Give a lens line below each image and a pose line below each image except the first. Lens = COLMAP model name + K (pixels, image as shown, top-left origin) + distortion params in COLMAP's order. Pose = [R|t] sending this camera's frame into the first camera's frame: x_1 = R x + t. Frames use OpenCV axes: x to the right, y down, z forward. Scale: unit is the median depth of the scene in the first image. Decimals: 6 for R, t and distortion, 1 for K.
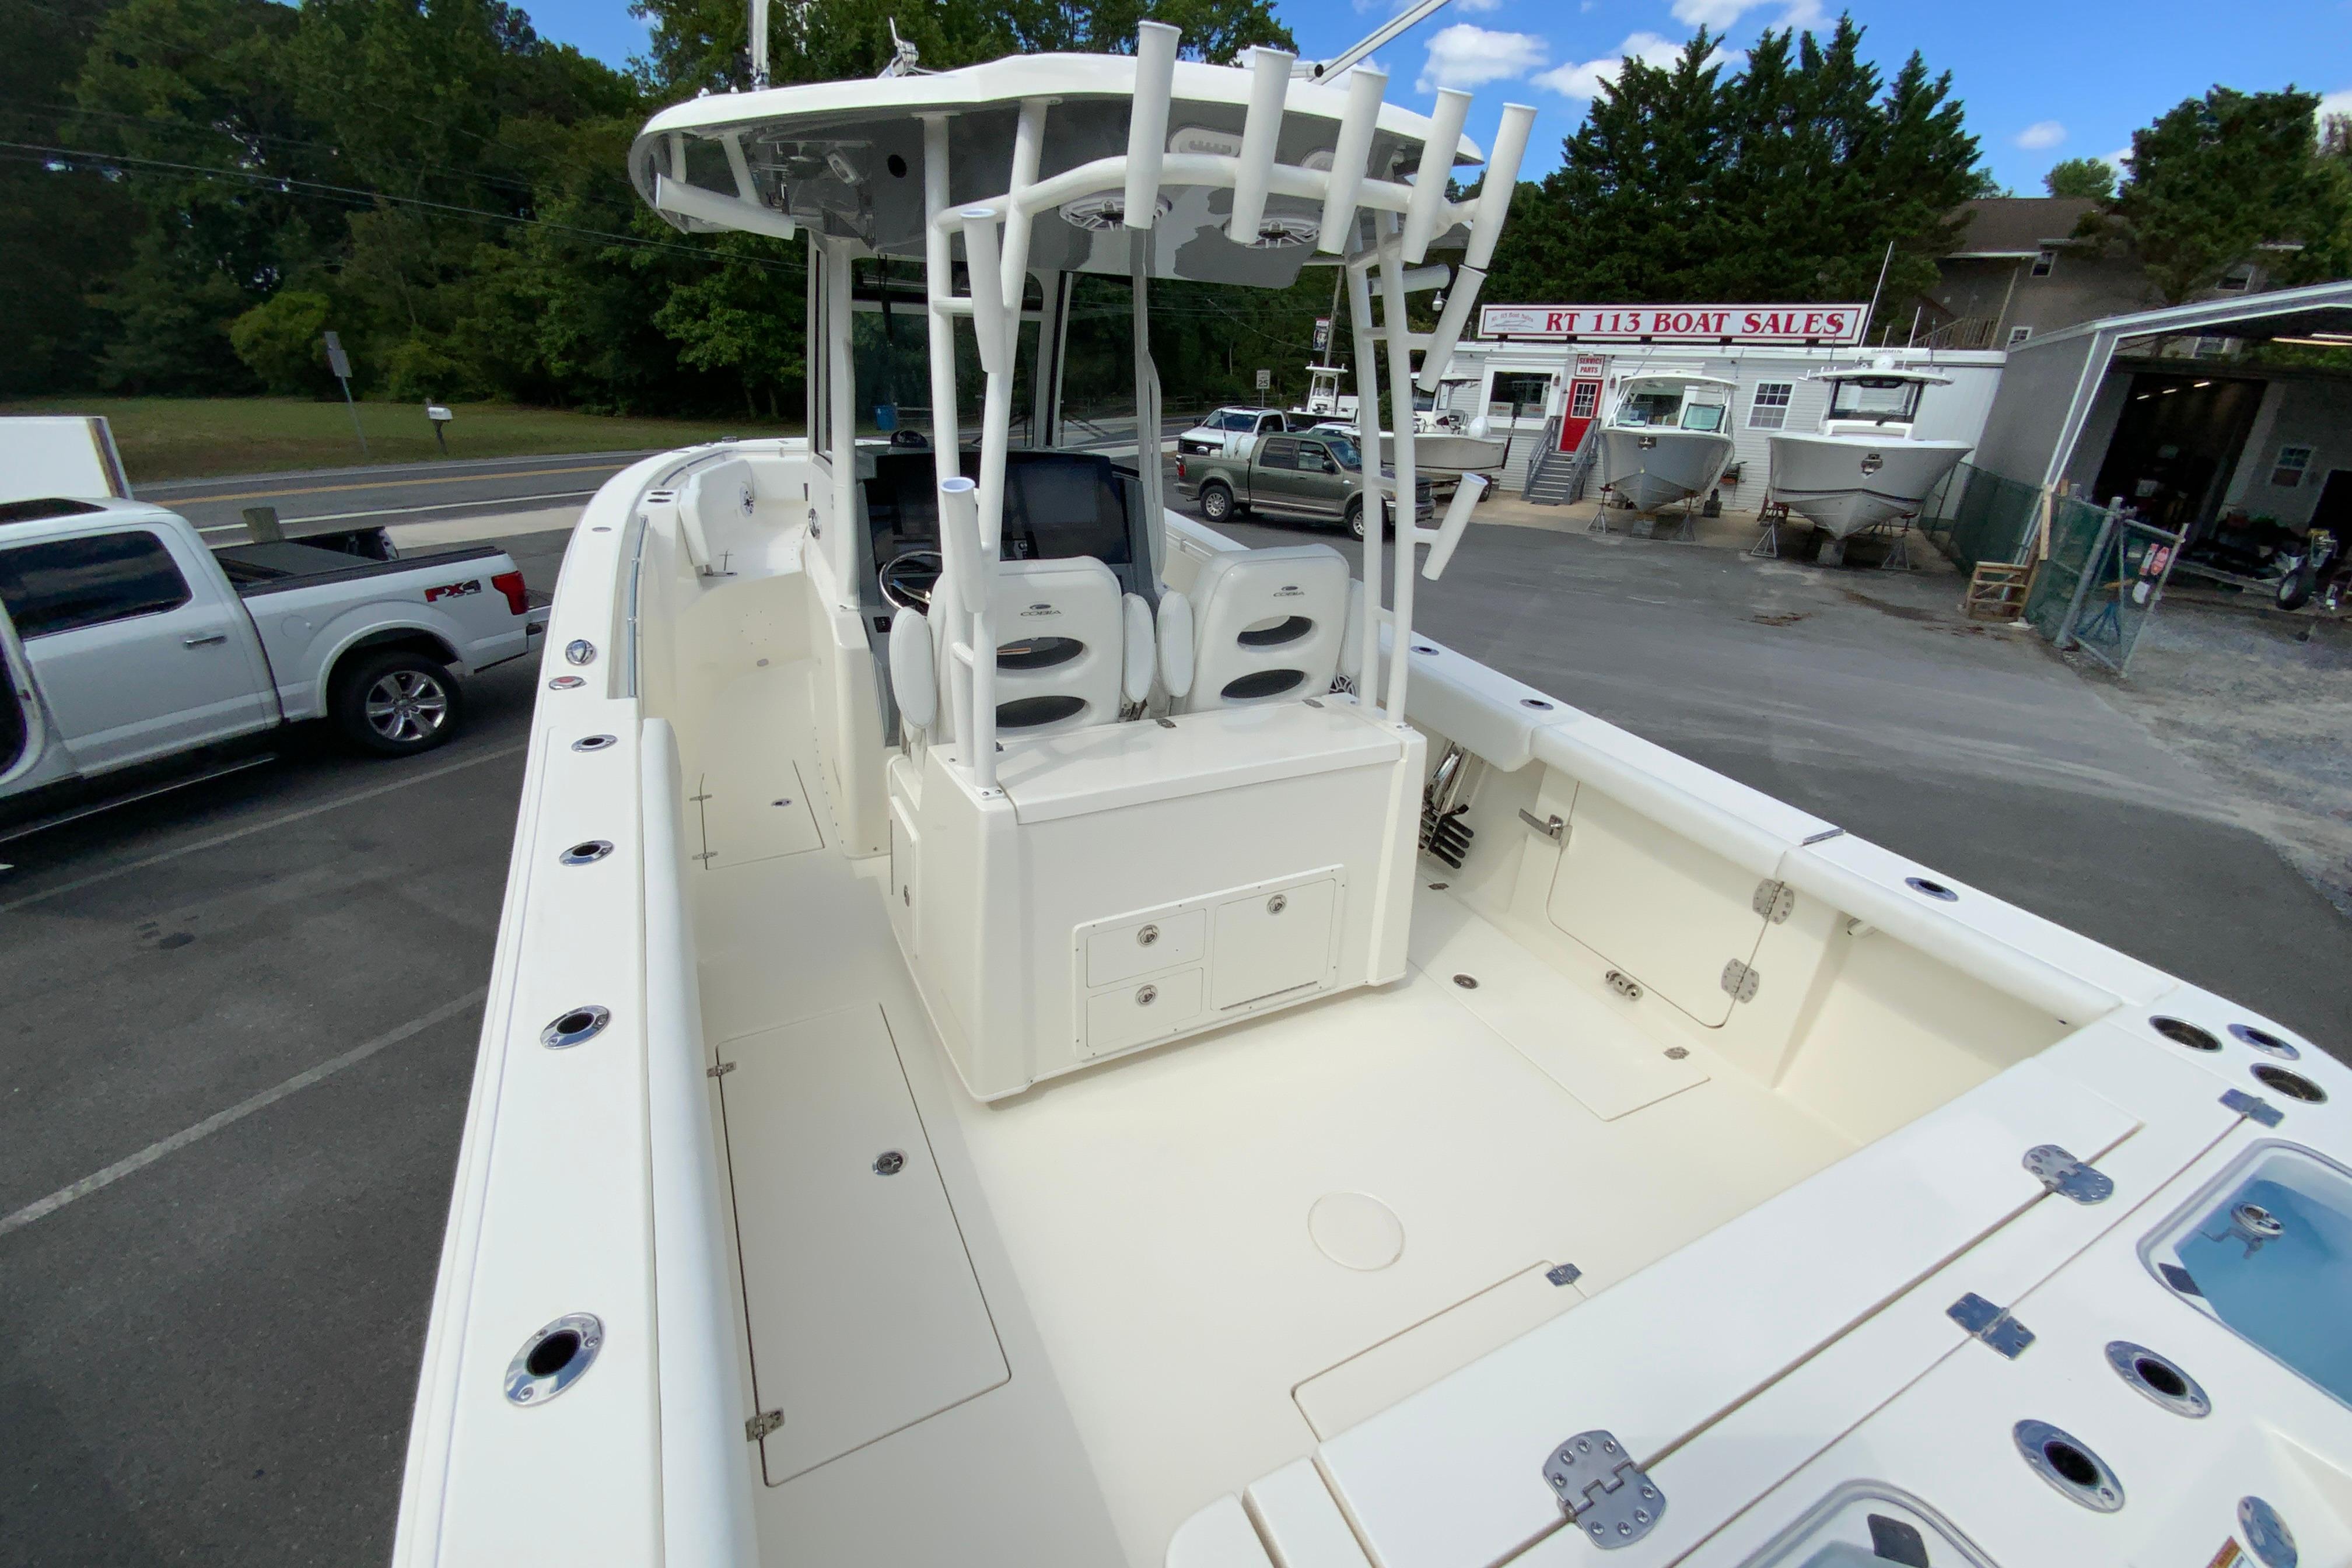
lens RADIAL K [[954.7, 0, 1181.5], [0, 954.7, 783.0], [0, 0, 1]] dist [0.013893, -0.014995]
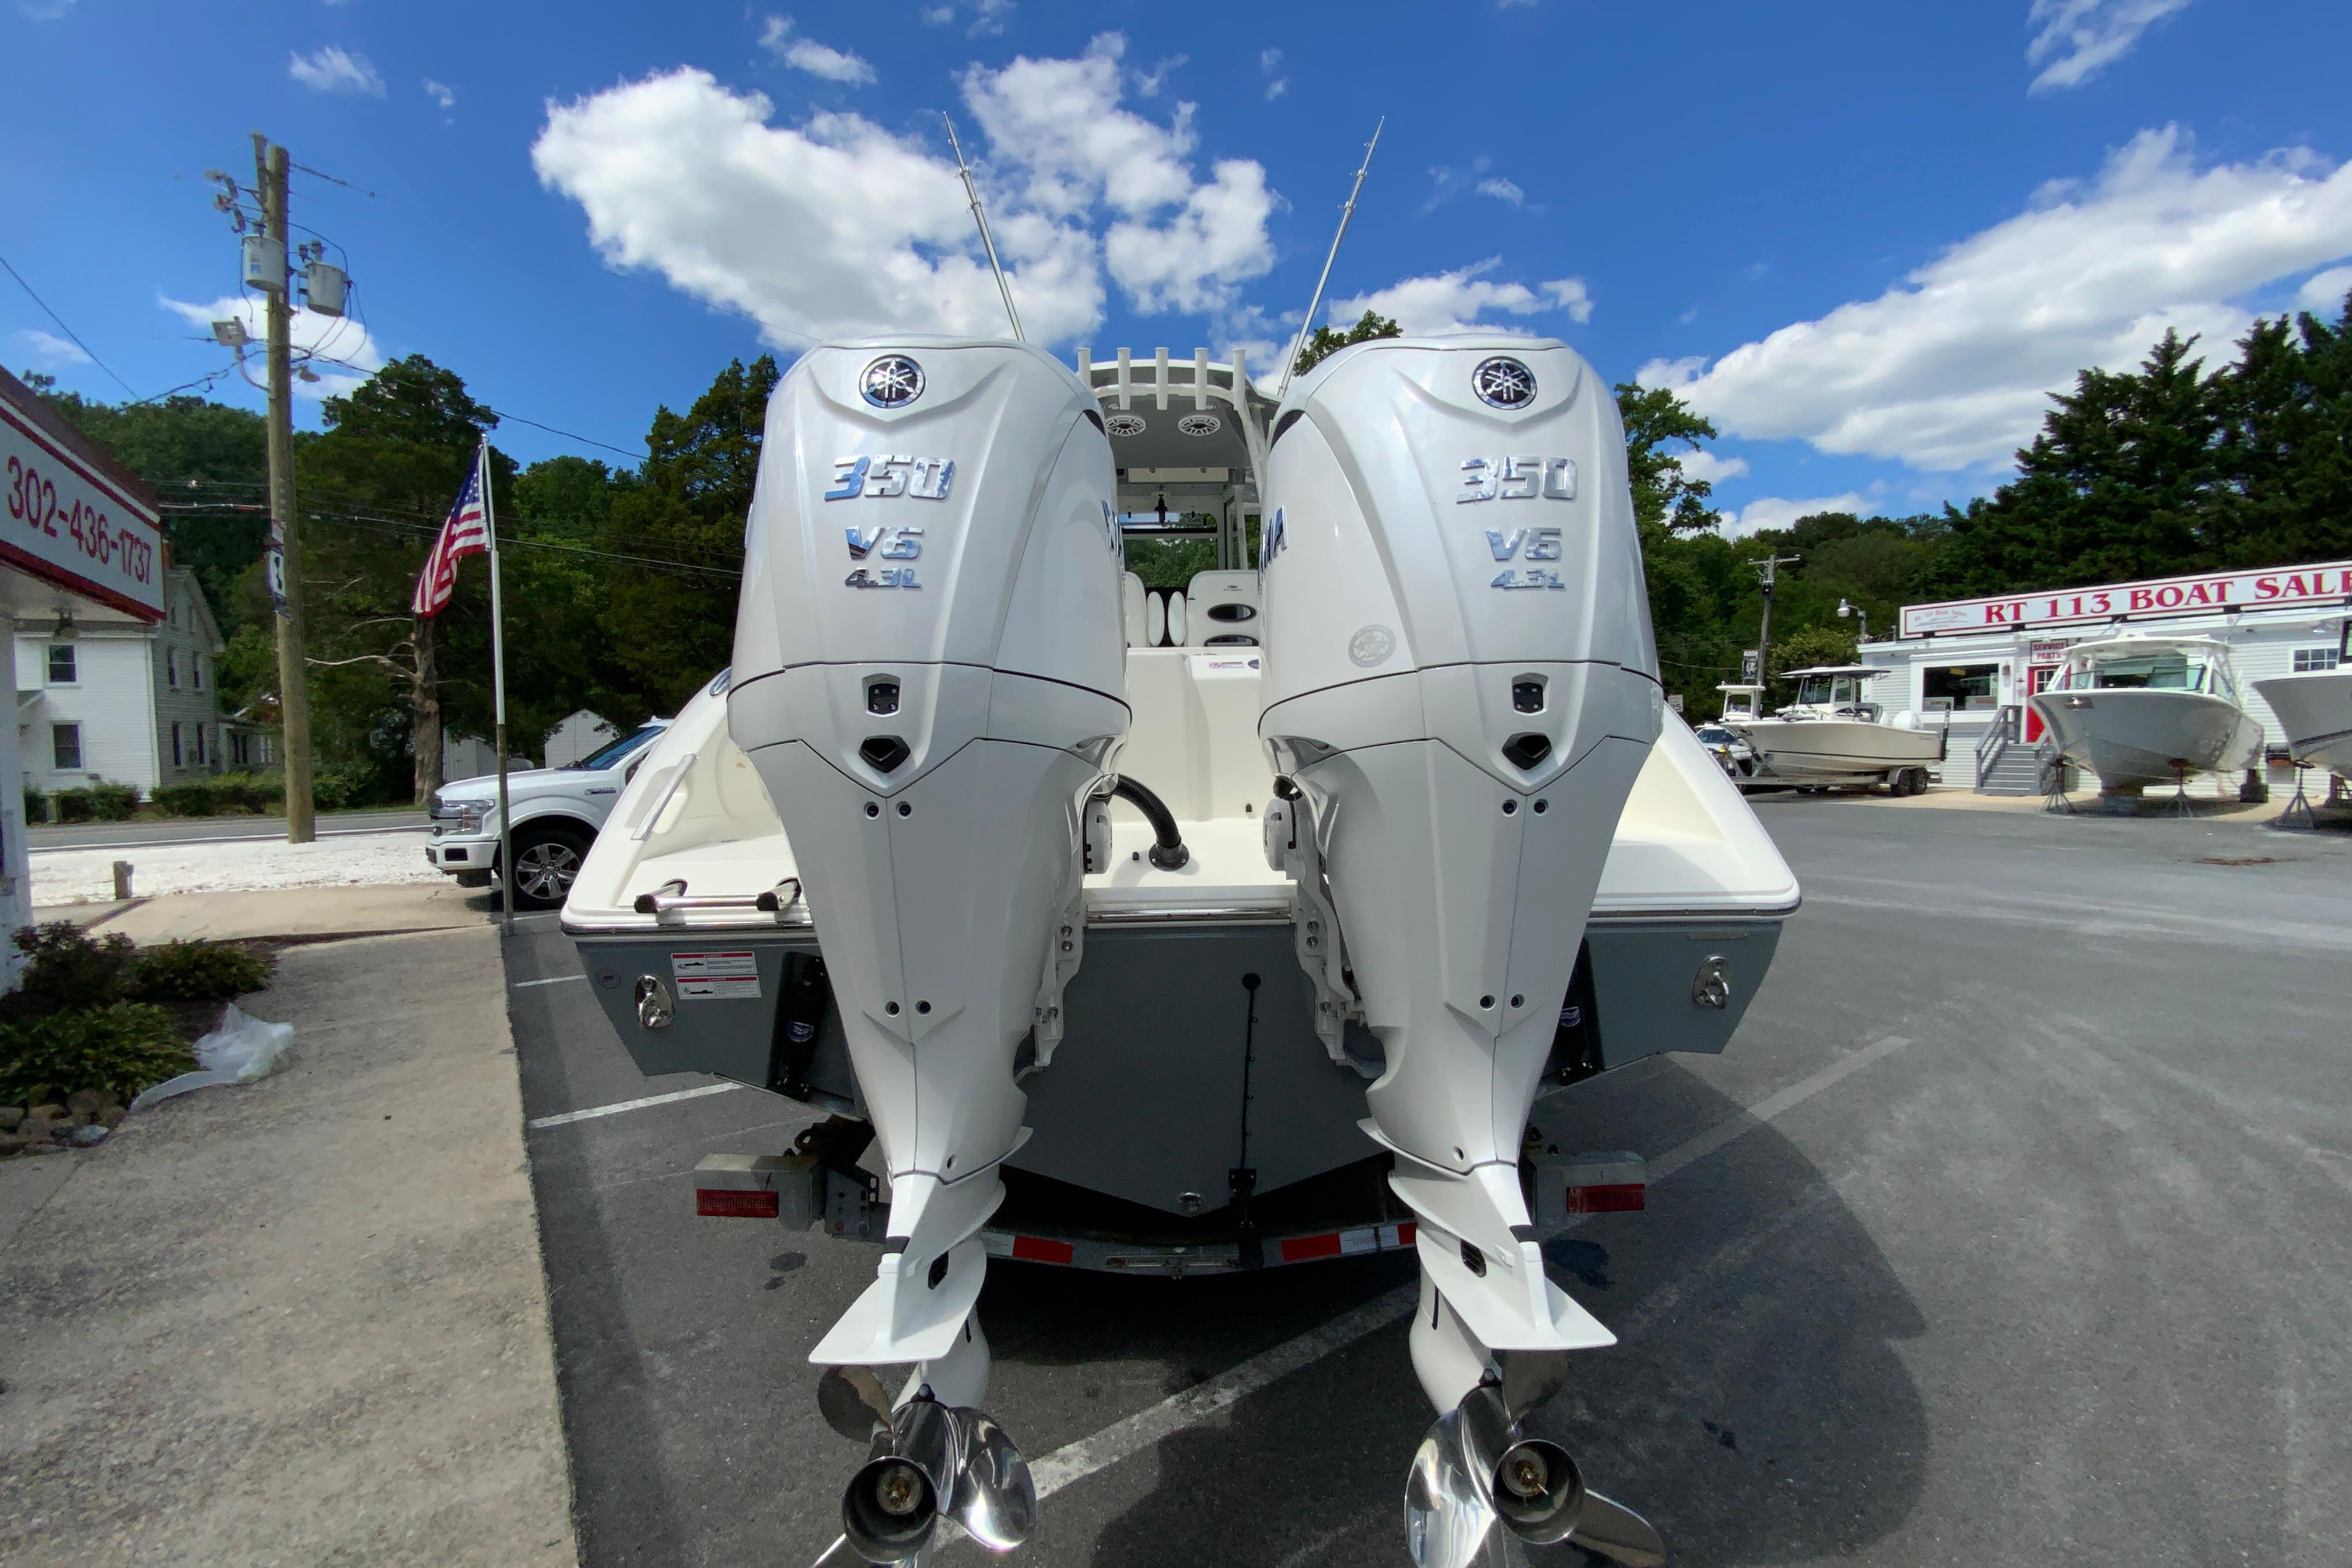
lens RADIAL K [[954.7, 0, 1176.2], [0, 954.7, 793.0], [0, 0, 1]] dist [0.013893, -0.014995]
pose [[0.898104, -0.024632, -0.439094, 0.088344], [-0.129374, 0.939453, -0.317318, 0.084410], [0.420324, 0.341791, 0.840539, -0.054055]]
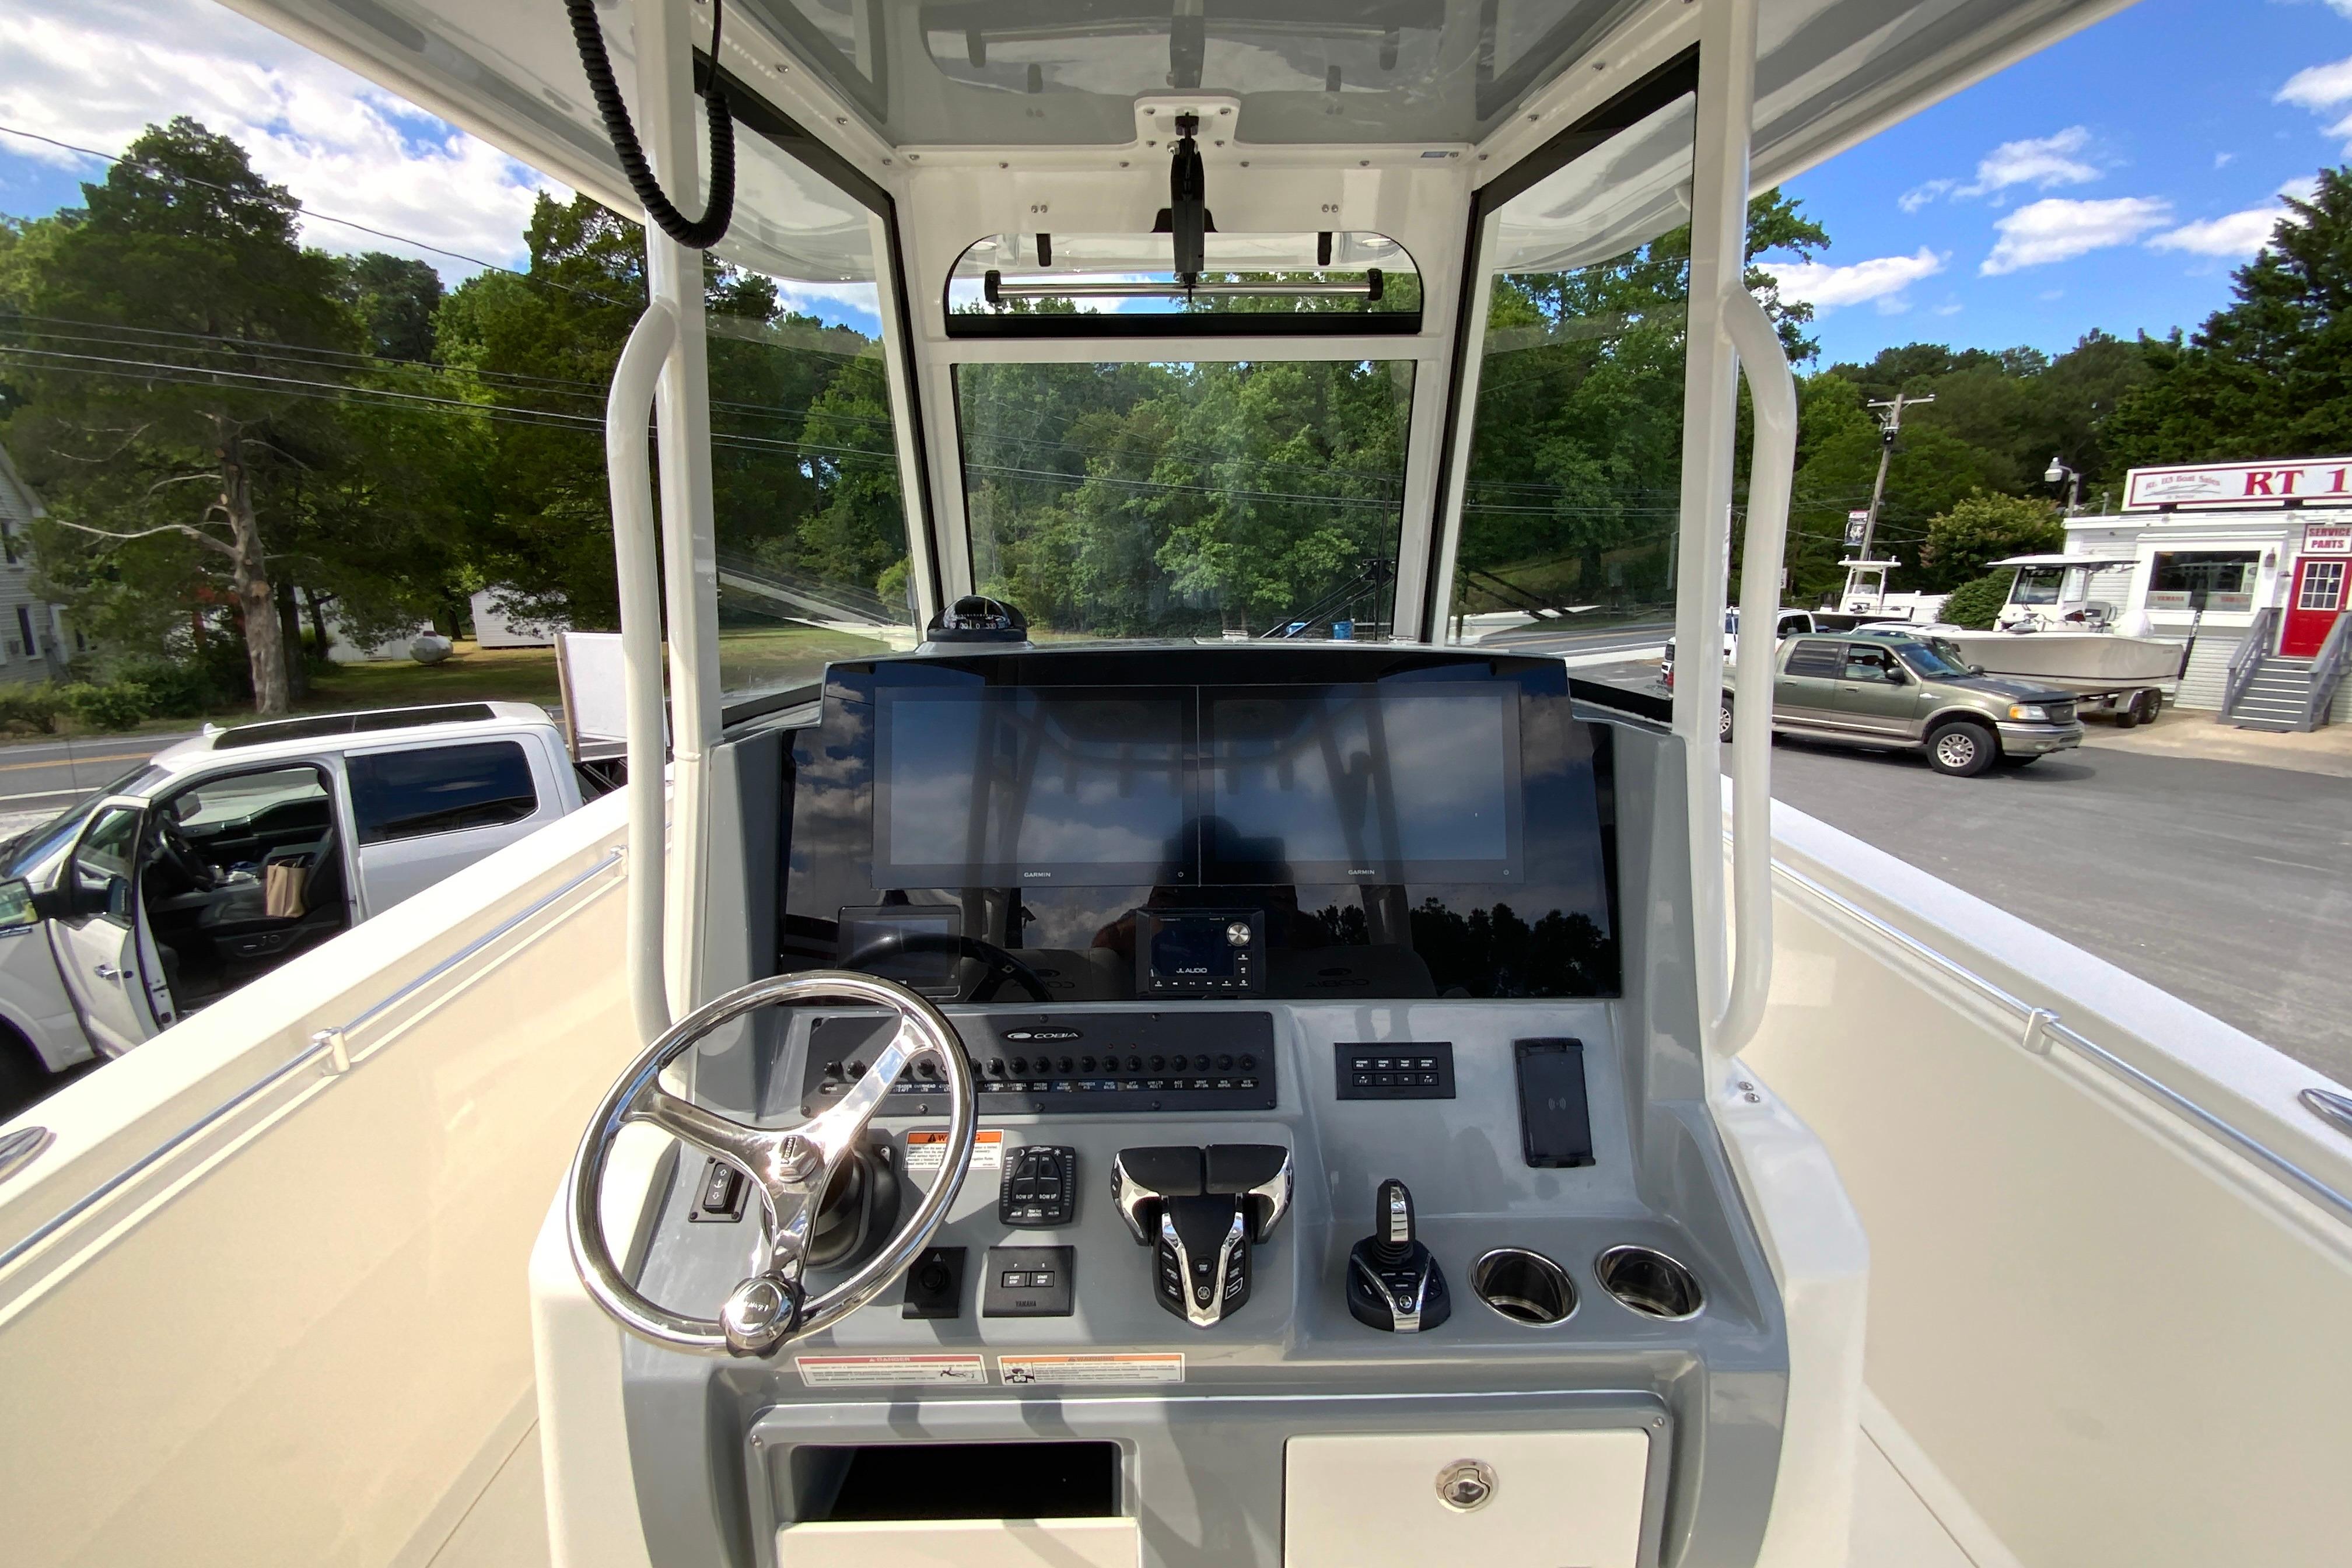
lens RADIAL K [[954.7, 0, 1179.9], [0, 954.7, 785.4], [0, 0, 1]] dist [0.013893, -0.014995]
pose [[0.894669, 0.047792, -0.444165, -0.005232], [-0.138121, 0.975138, -0.173288, -0.033240], [0.424840, 0.216384, 0.879027, 0.100386]]
